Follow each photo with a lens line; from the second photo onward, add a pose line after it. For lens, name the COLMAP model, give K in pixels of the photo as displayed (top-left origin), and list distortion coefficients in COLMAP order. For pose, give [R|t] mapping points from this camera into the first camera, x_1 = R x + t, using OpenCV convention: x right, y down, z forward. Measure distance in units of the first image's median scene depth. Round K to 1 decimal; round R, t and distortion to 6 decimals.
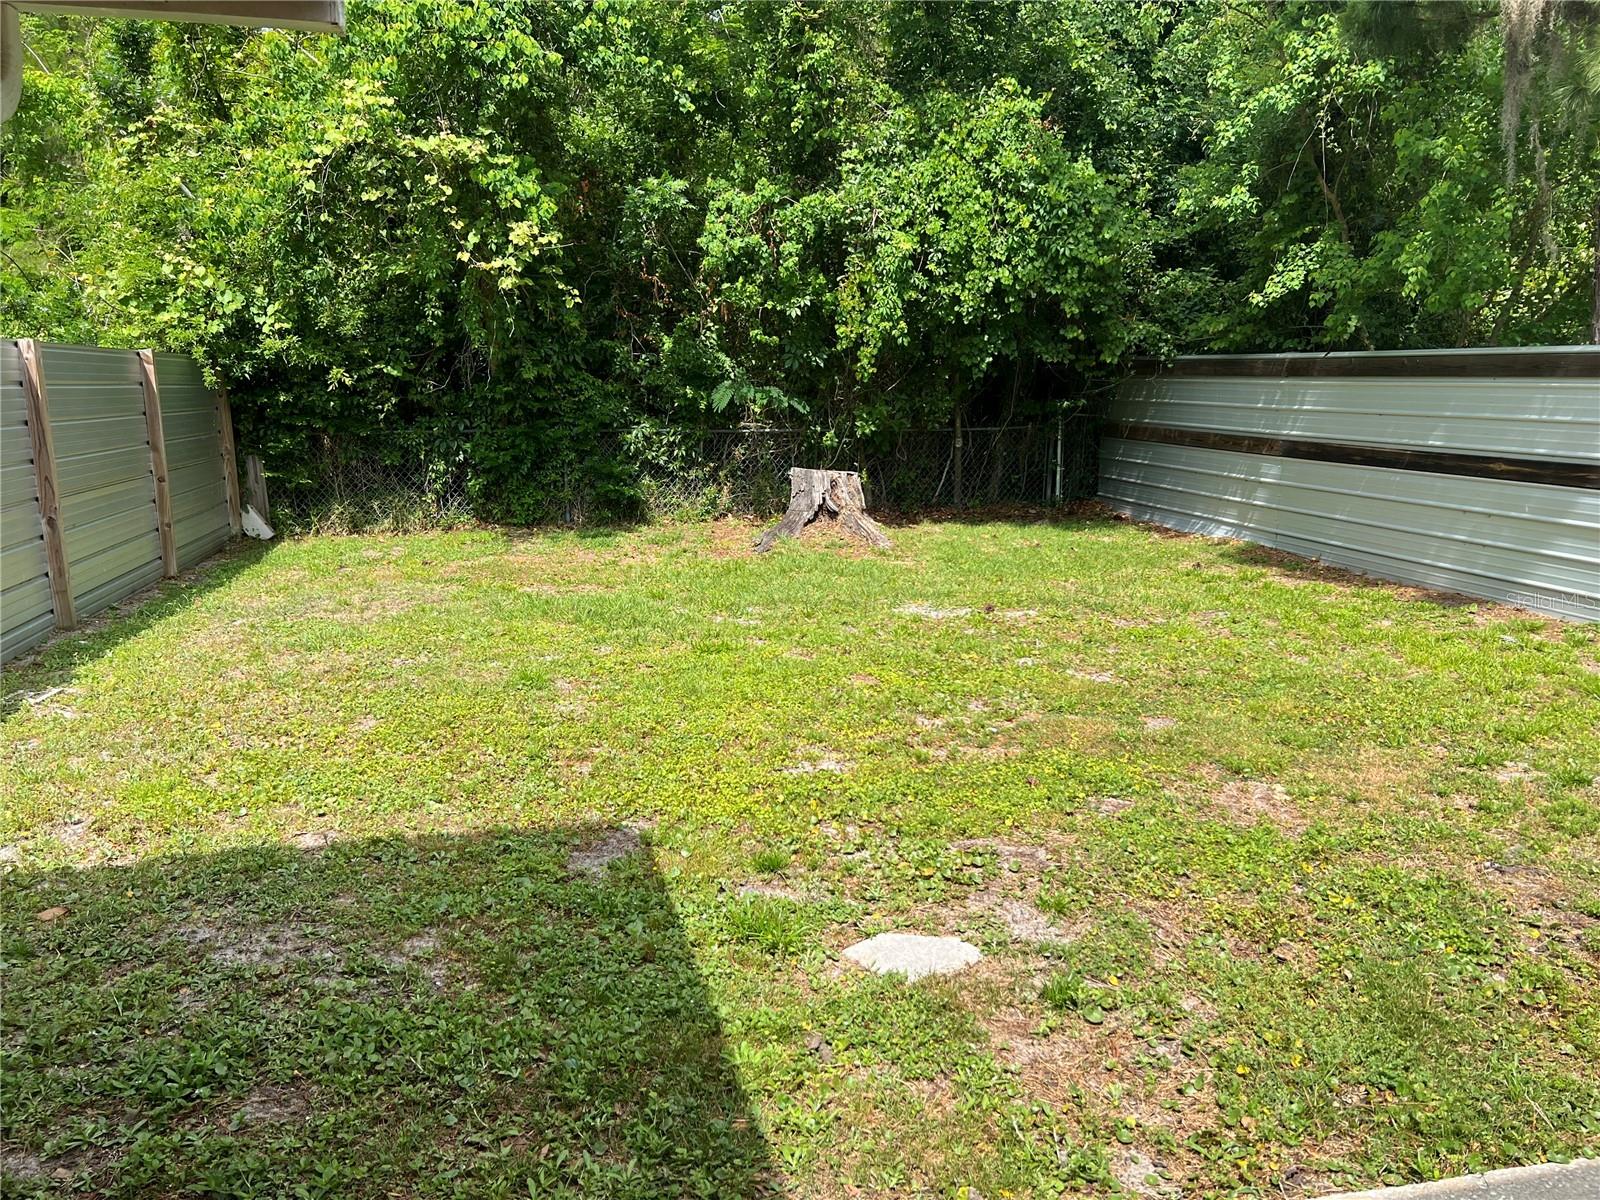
lens RADIAL K [[1198.3, 0, 790.6], [0, 1198.3, 599.3], [0, 0, 1]] dist [0.070155, -0.069726]
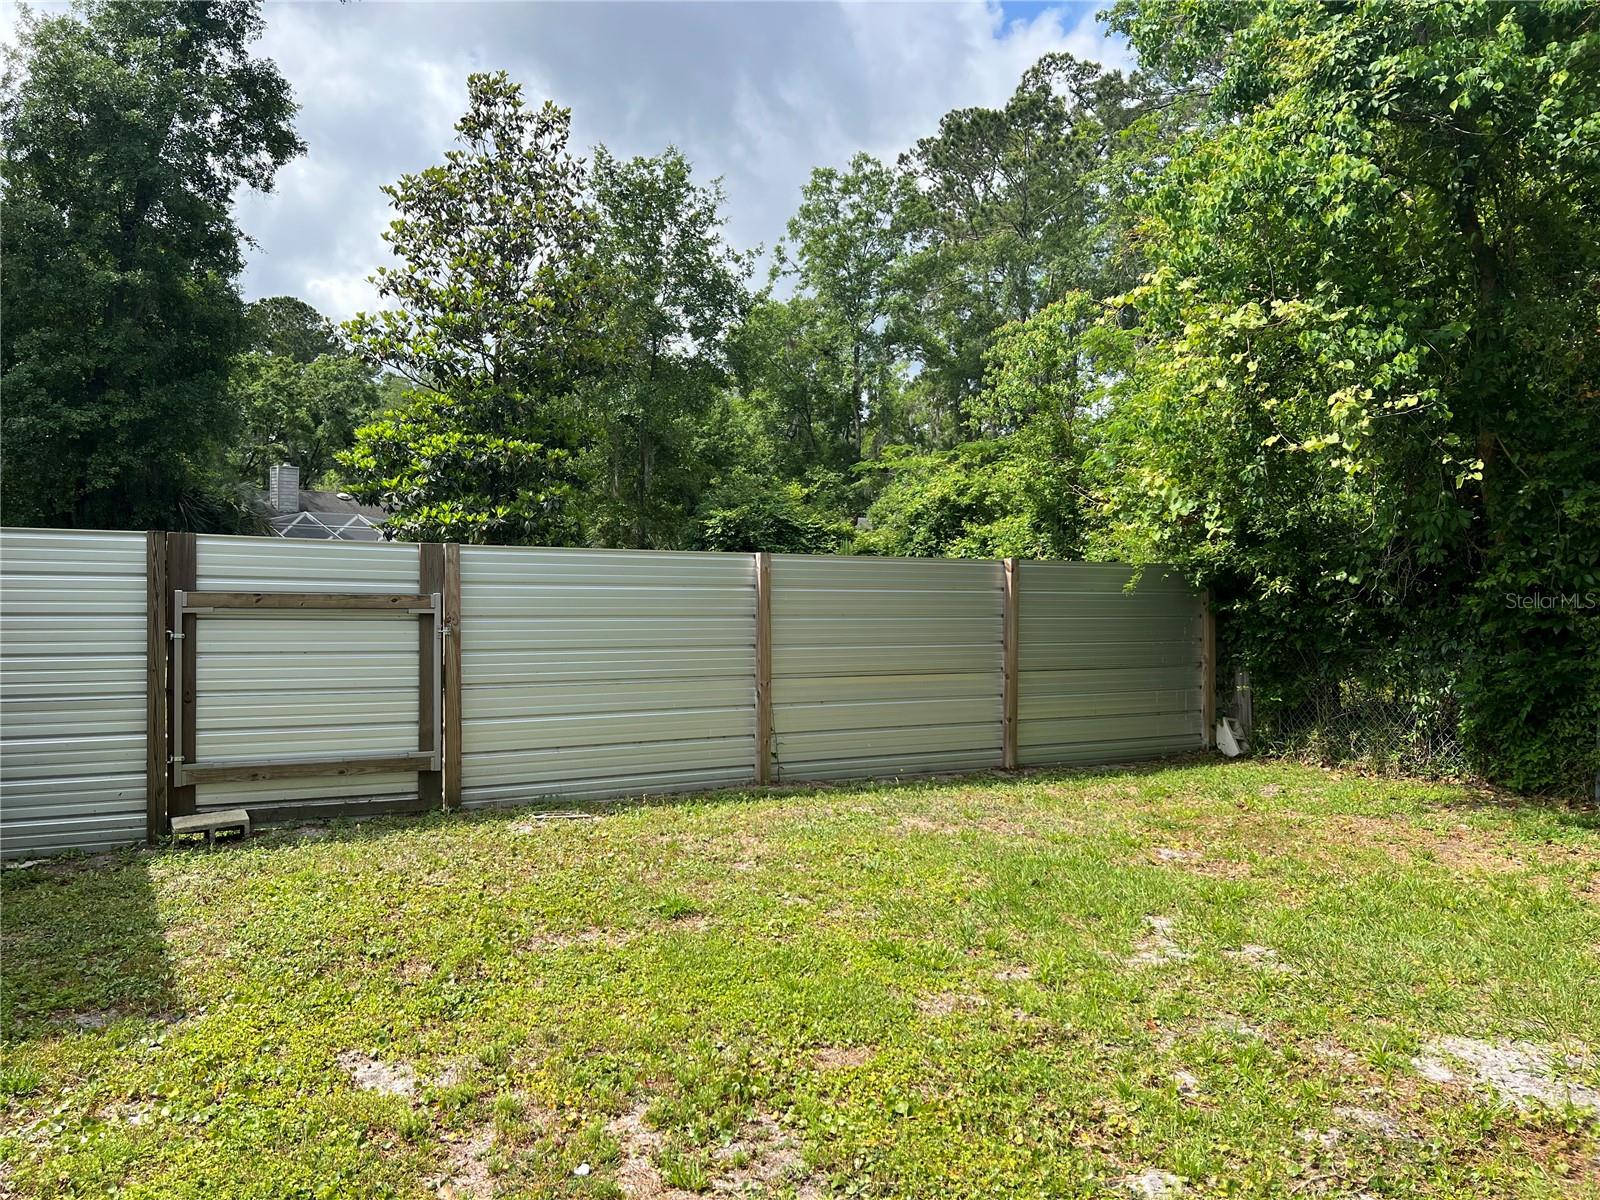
lens RADIAL K [[1198.3, 0, 790.6], [0, 1198.3, 599.3], [0, 0, 1]] dist [0.070155, -0.069726]
pose [[0.313134, 0.020895, -0.949479, 0.337409], [-0.181697, 0.982608, -0.038298, -0.071464], [0.932166, 0.184510, 0.311484, 0.379200]]
